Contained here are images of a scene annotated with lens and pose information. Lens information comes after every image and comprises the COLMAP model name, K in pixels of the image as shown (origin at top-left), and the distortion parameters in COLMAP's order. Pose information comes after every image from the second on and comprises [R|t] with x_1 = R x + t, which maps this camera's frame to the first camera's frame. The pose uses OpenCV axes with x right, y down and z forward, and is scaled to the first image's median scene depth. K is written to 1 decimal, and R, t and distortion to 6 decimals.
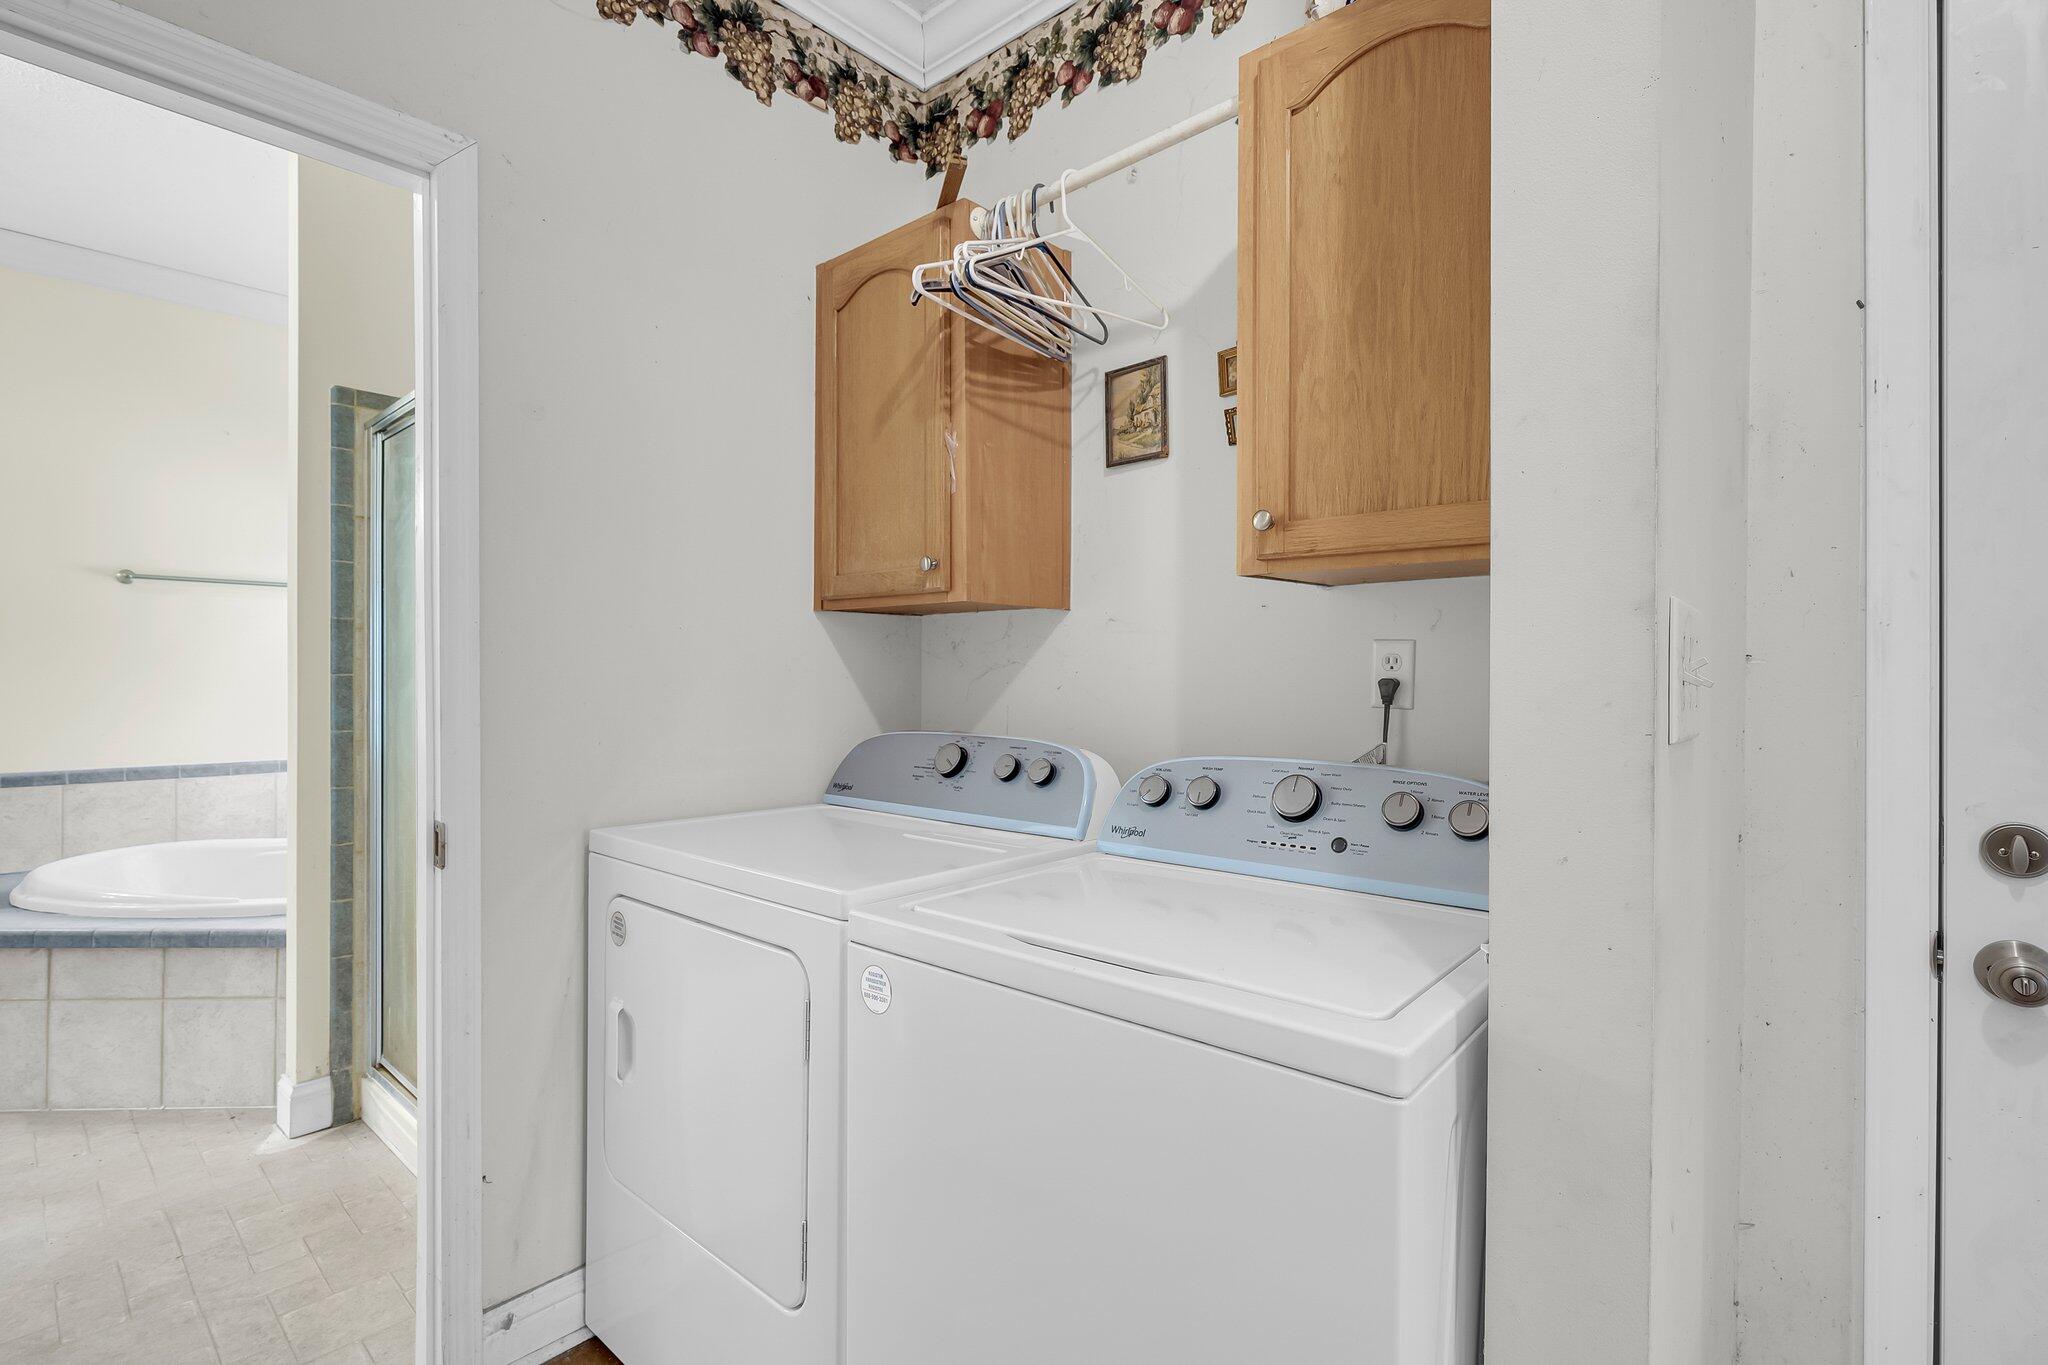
lens RADIAL K [[942.4, 0, 1018.4], [0, 942.4, 682.2], [0, 0, 1]] dist [-0.007389, 0.003114]
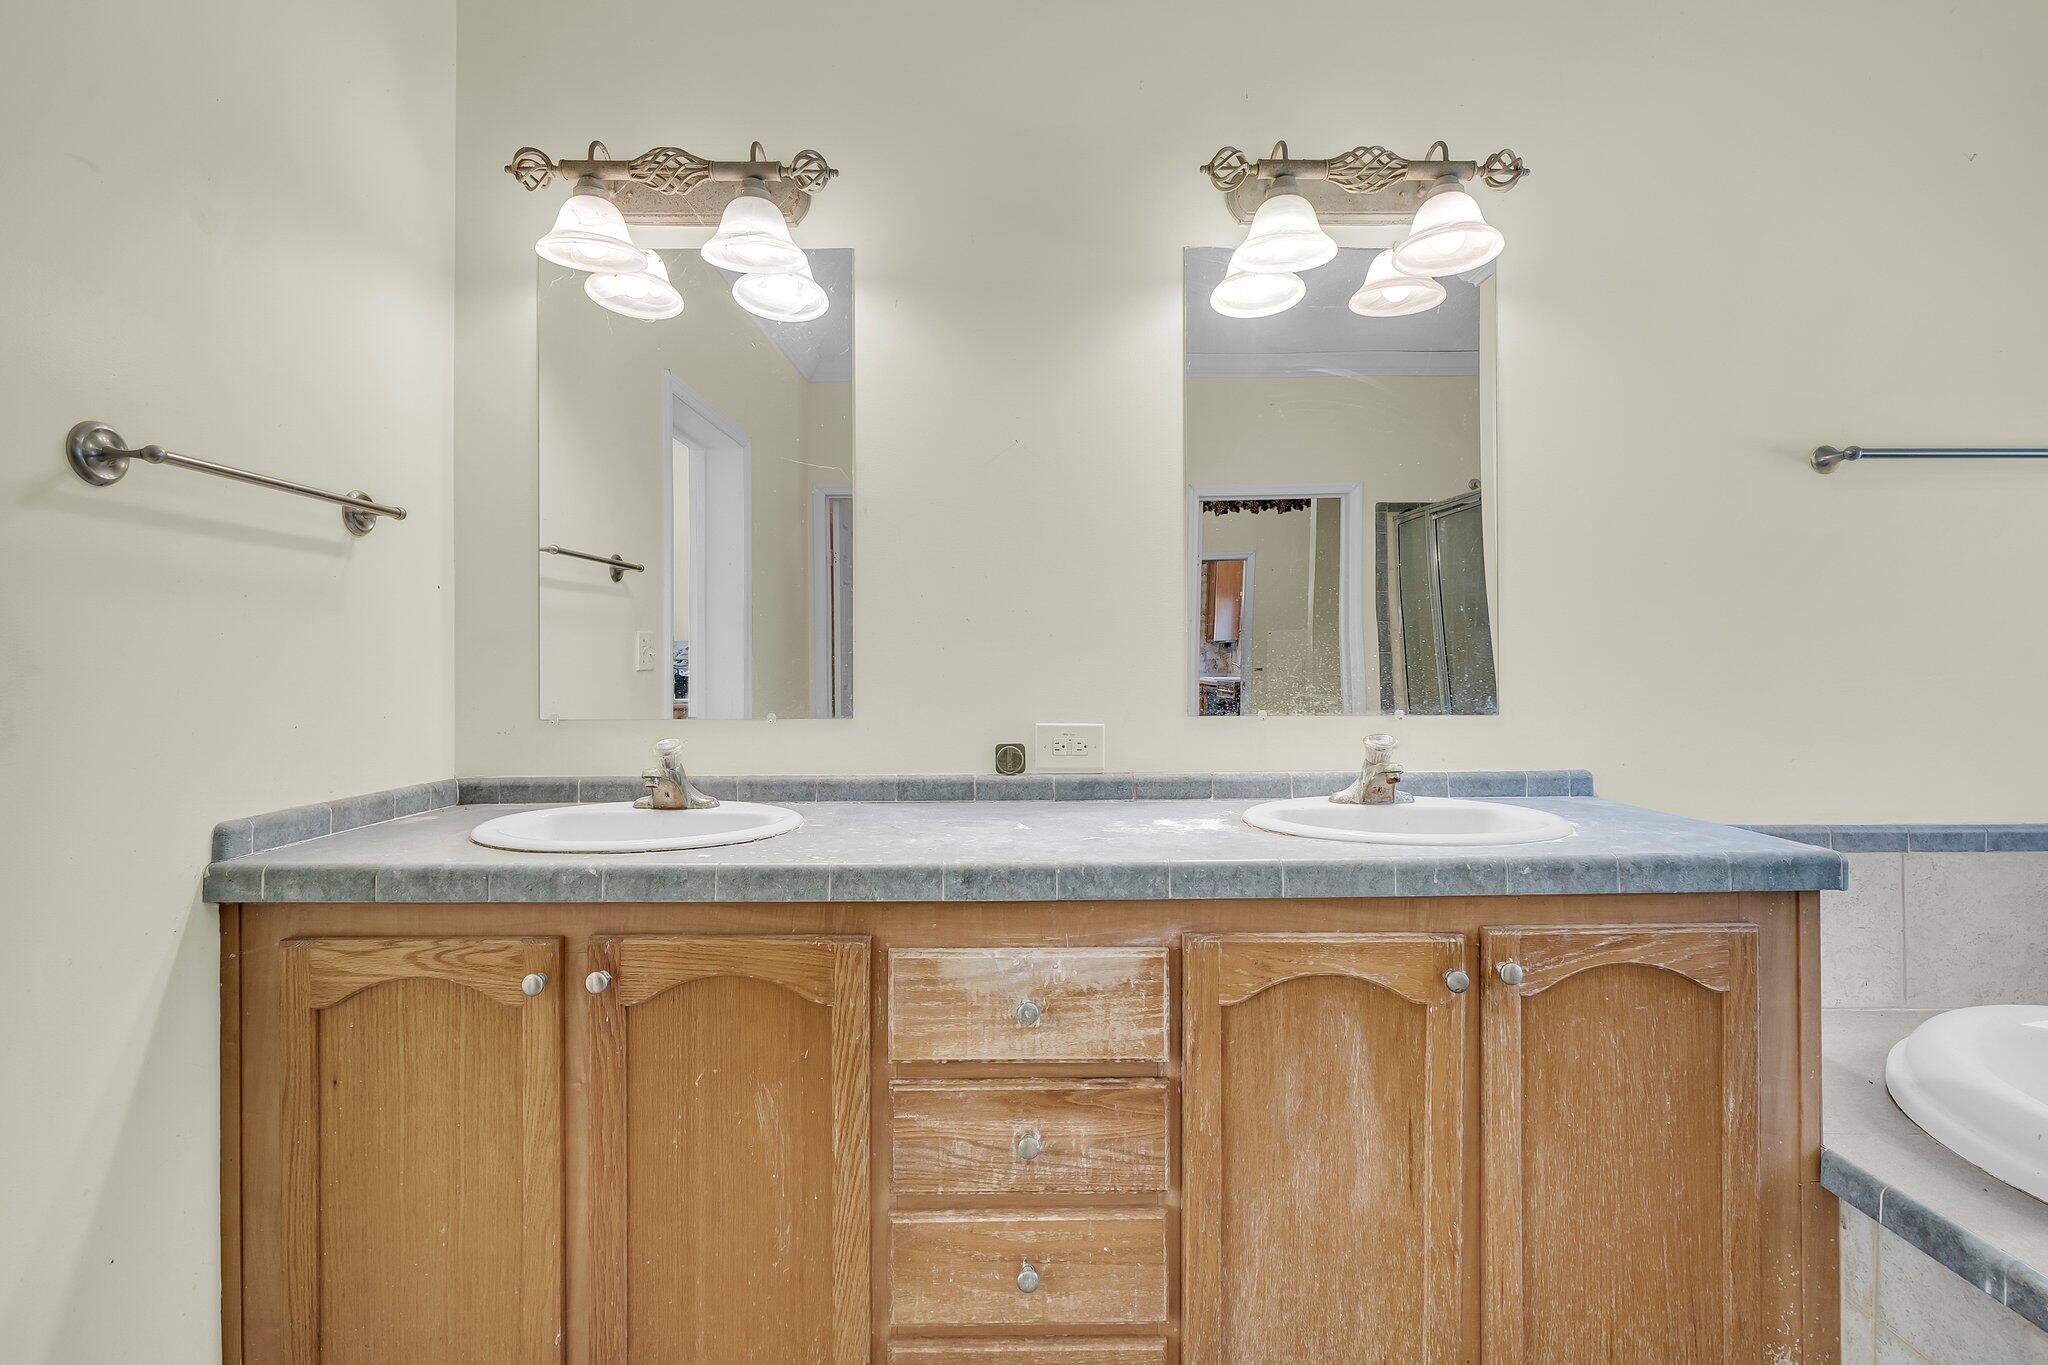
lens RADIAL K [[942.4, 0, 1032.7], [0, 942.4, 660.4], [0, 0, 1]] dist [-0.007389, 0.003114]
pose [[0.686885, 0.001410, -0.726764, -1.196761], [-0.003781, 0.999992, -0.001635, 0.002762], [0.726756, 0.003871, 0.686885, 0.439411]]
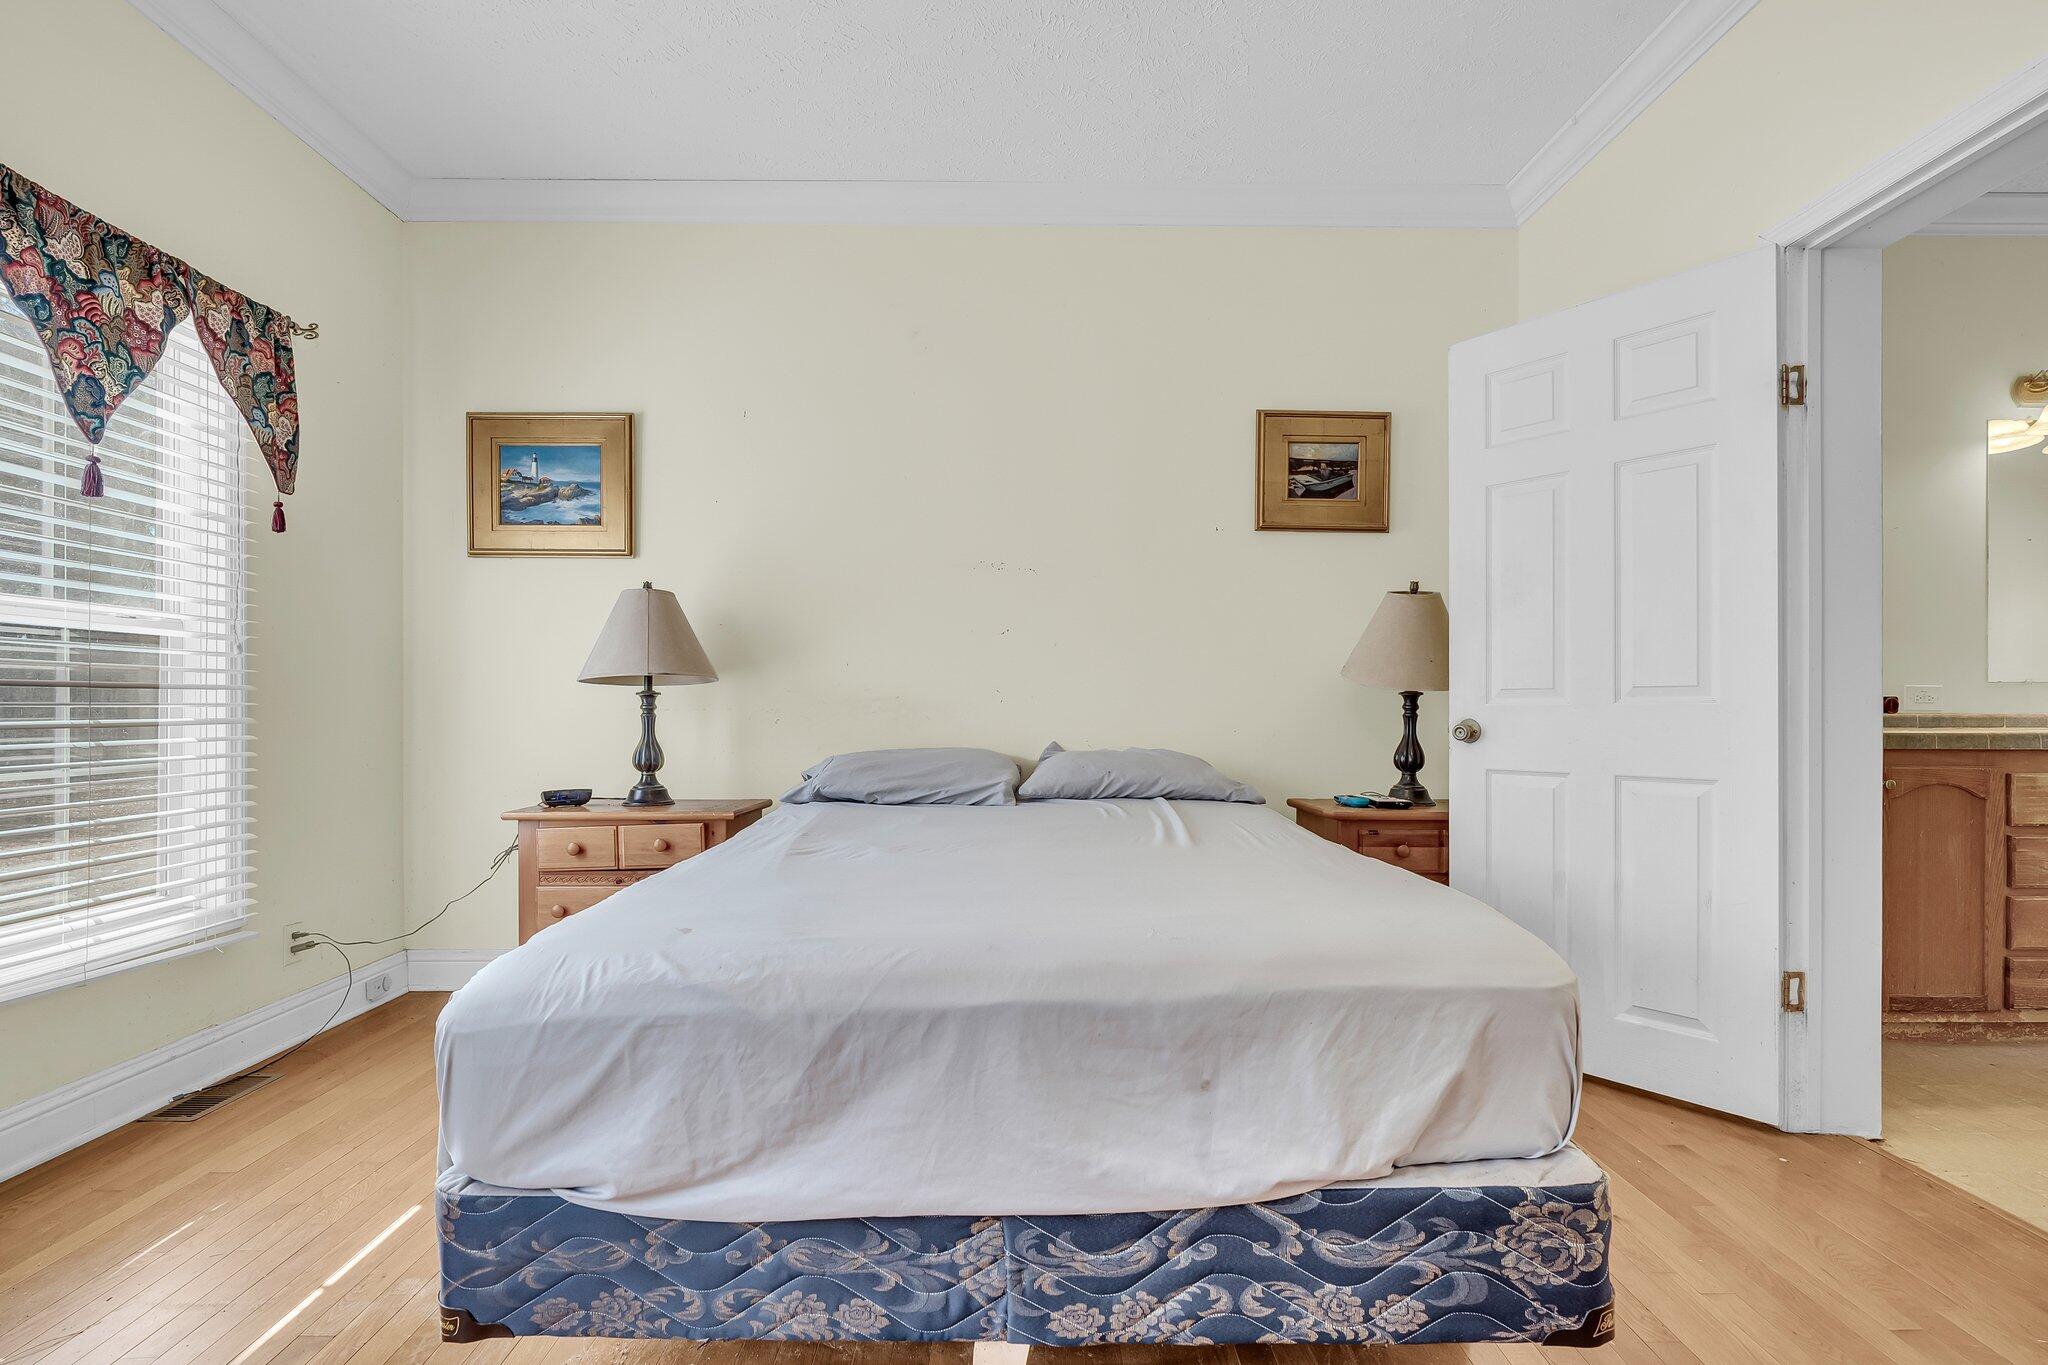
lens RADIAL K [[942.4, 0, 1043.3], [0, 942.4, 711.2], [0, 0, 1]] dist [-0.007389, 0.003114]
pose [[0.687729, 0.007026, -0.725934, -1.593934], [-0.009692, 0.999953, 0.000496, 0.095879], [0.725903, 0.006694, 0.687765, -0.793843]]
